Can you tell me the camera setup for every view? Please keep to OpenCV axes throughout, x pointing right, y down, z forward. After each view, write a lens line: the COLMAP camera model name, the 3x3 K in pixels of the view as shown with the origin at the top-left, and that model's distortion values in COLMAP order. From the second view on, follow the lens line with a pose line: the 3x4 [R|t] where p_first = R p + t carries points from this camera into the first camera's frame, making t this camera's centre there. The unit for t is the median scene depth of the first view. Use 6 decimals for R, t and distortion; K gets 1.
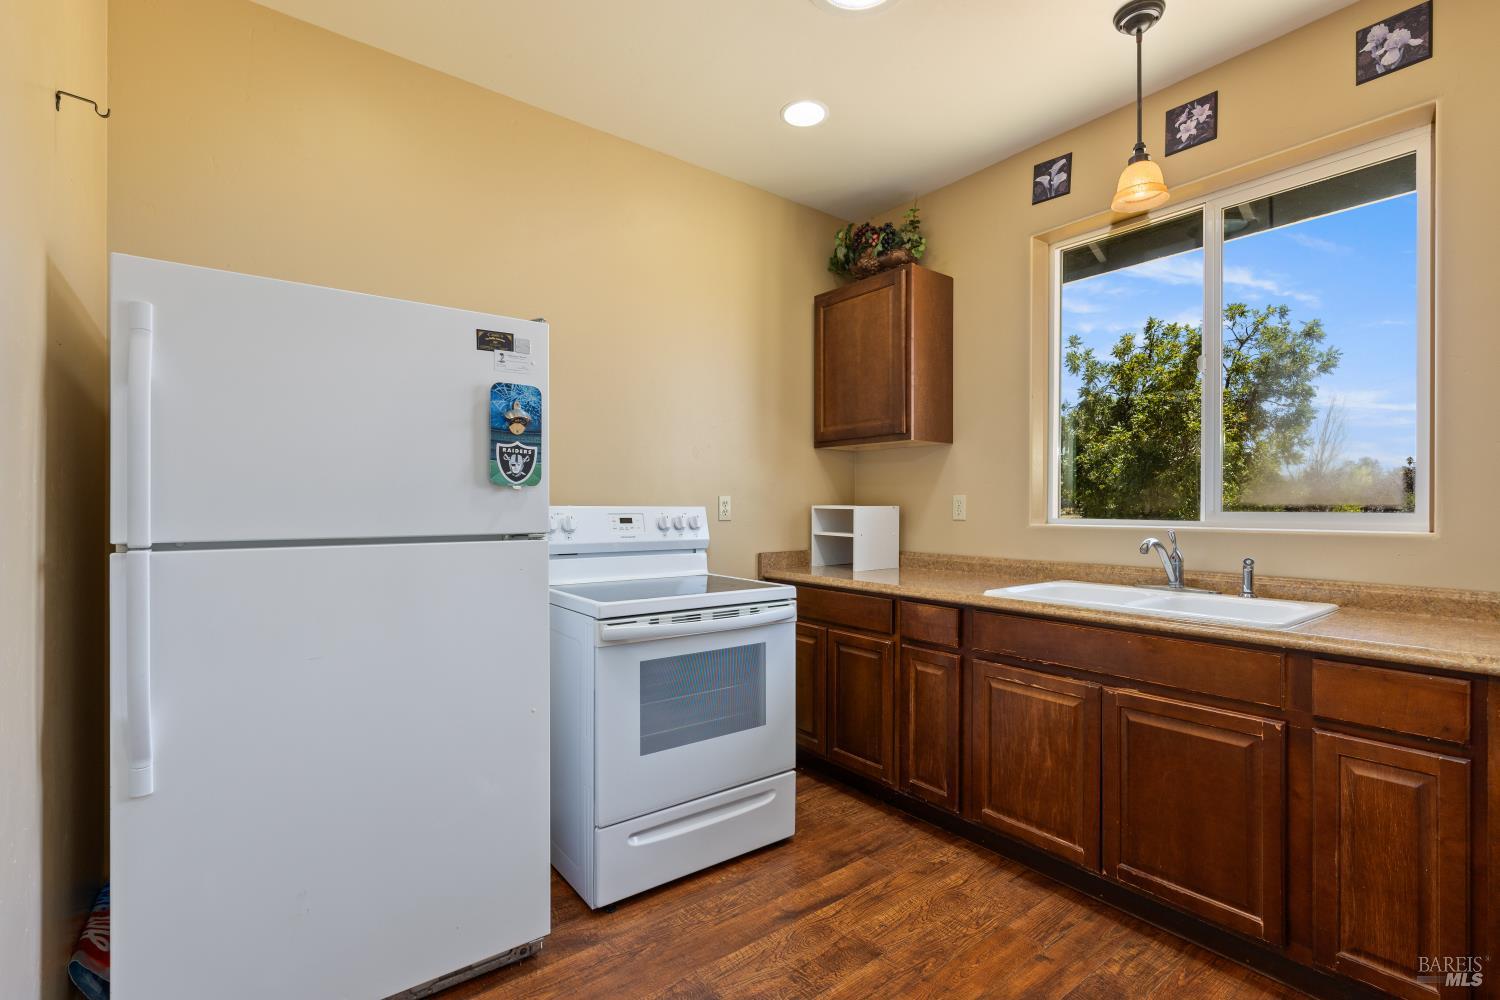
lens RADIAL K [[675.9, 0, 747.4], [0, 675.9, 503.8], [0, 0, 1]] dist [-0.000640, 0.001049]
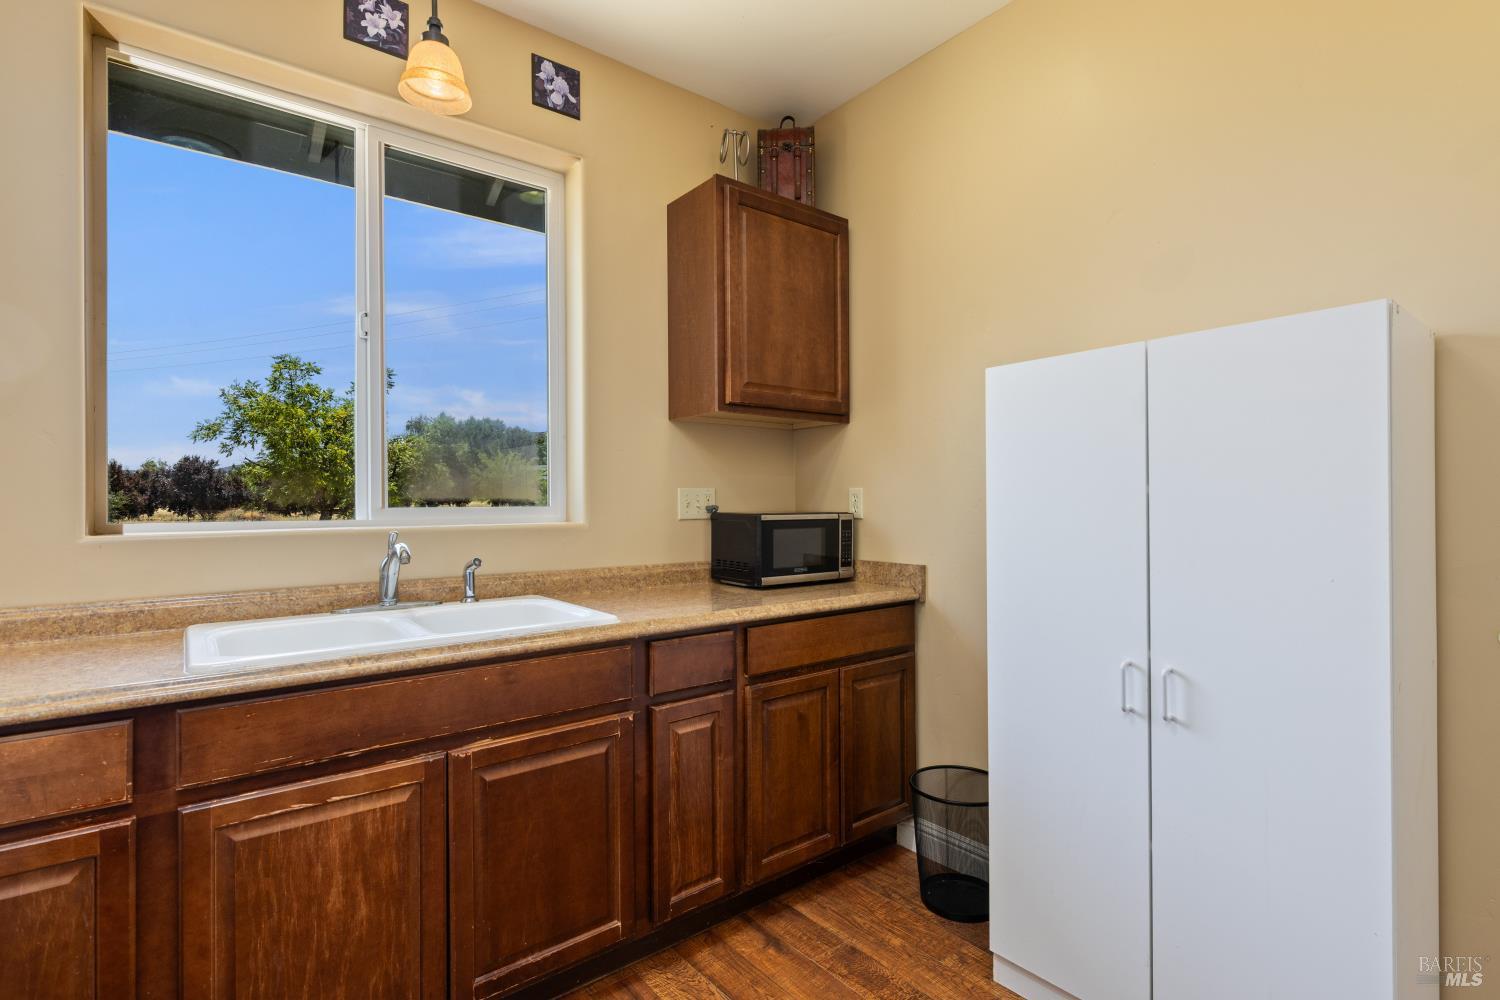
lens RADIAL K [[723.1, 0, 748.1], [0, 723.1, 500.9], [0, 0, 1]] dist [-0.002453, 0.000955]
pose [[-0.029726, 0.001201, 0.999557, -0.235564], [0.002343, 0.999997, -0.001132, 0.006644], [-0.999555, 0.002308, -0.029729, 0.678154]]
